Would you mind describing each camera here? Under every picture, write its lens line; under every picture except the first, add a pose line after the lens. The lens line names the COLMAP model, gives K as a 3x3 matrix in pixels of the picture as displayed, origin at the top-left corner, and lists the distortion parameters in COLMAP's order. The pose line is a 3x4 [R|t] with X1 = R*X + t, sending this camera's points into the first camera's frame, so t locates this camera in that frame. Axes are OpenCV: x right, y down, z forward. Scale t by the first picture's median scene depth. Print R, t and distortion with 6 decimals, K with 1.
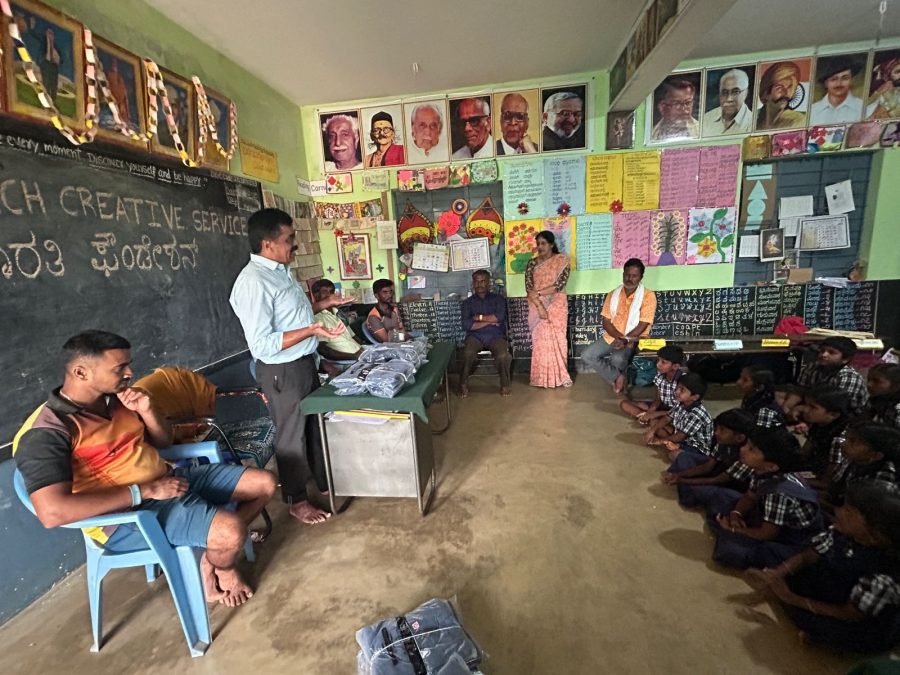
lens RADIAL K [[418.9, 0, 454.3], [0, 418.9, 338.2], [0, 0, 1]] dist [-0.001185, 0.000703]
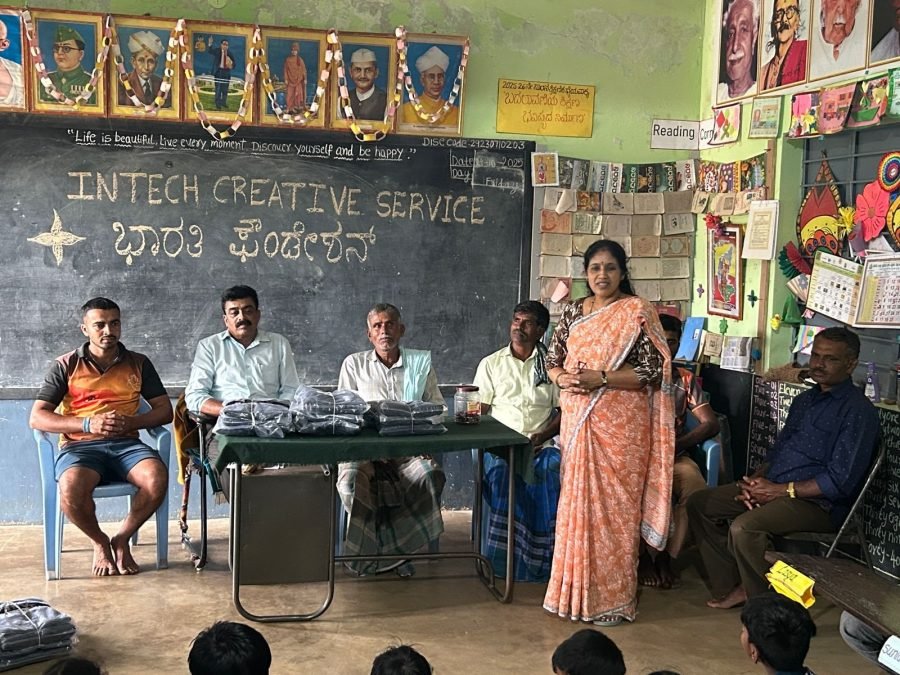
lens RADIAL K [[1105.6, 0, 450.0], [0, 1105.6, 337.5], [0, 0, 1]] dist [0.173873, -0.527246]
pose [[0.340827, 0.149099, -0.928228, 1.345240], [-0.237932, 0.968880, 0.068266, -0.201797], [0.909519, 0.197588, 0.365696, 0.386469]]
